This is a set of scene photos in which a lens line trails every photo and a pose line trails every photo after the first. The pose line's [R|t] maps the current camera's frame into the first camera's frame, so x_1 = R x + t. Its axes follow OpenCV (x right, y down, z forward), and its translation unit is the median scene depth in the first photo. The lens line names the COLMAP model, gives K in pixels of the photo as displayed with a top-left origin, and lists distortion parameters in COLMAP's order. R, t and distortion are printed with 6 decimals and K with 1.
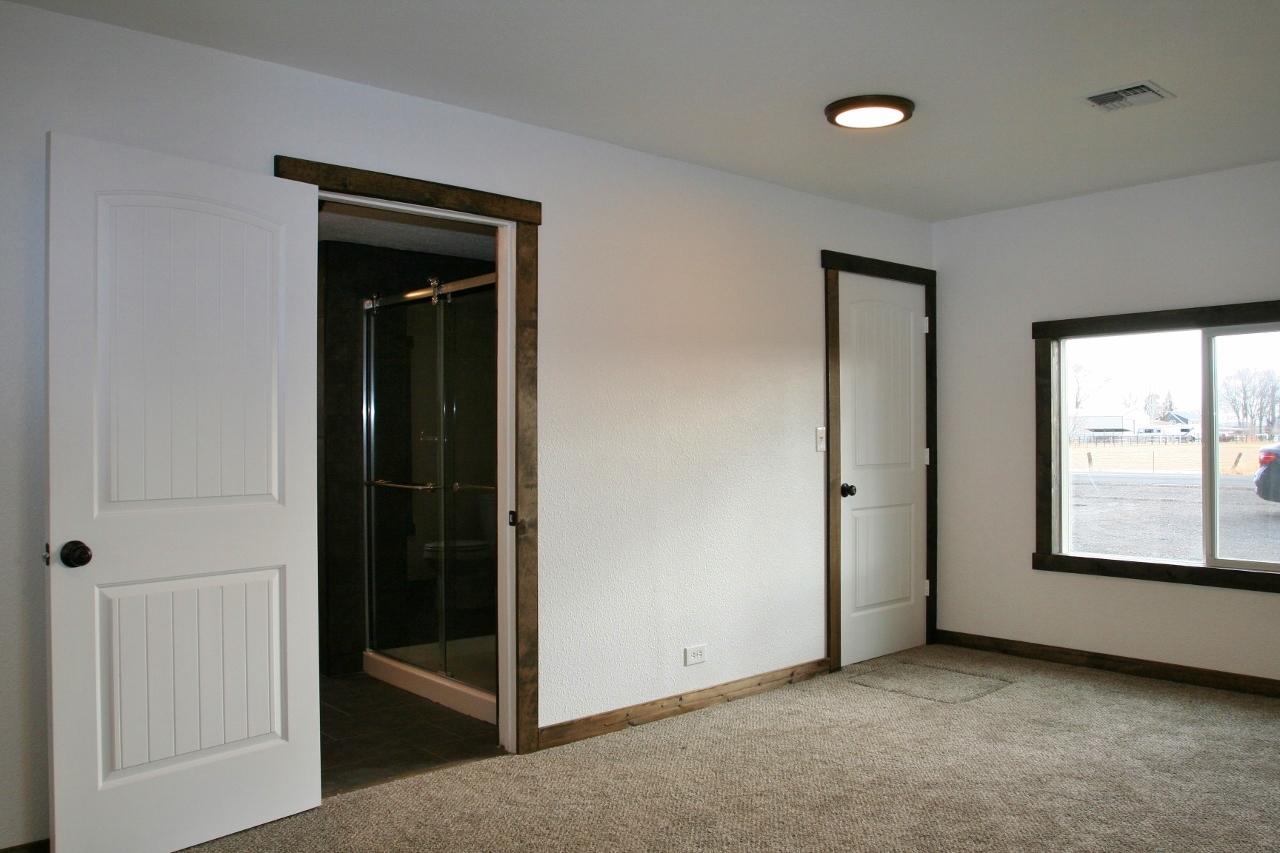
lens RADIAL K [[1020.5, 0, 640.0], [0, 1020.5, 426.5], [0, 0, 1]] dist [-0.082419, 0.045806]
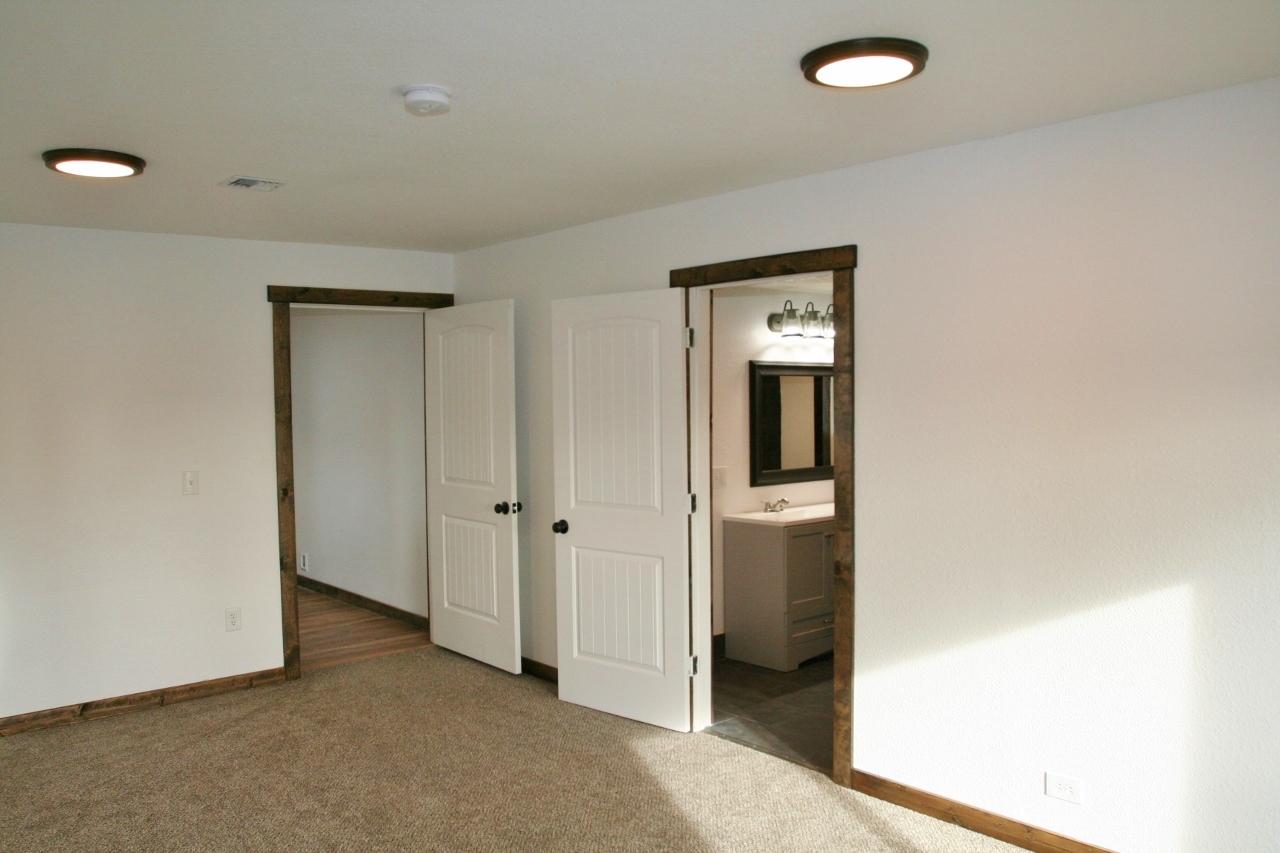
lens RADIAL K [[1020.5, 0, 640.0], [0, 1020.5, 426.5], [0, 0, 1]] dist [-0.082419, 0.045806]
pose [[-0.027600, 0.032739, -0.999083, 0.910974], [0.019238, 0.999296, 0.032214, -0.080919], [0.999434, -0.018331, -0.028211, 0.828553]]
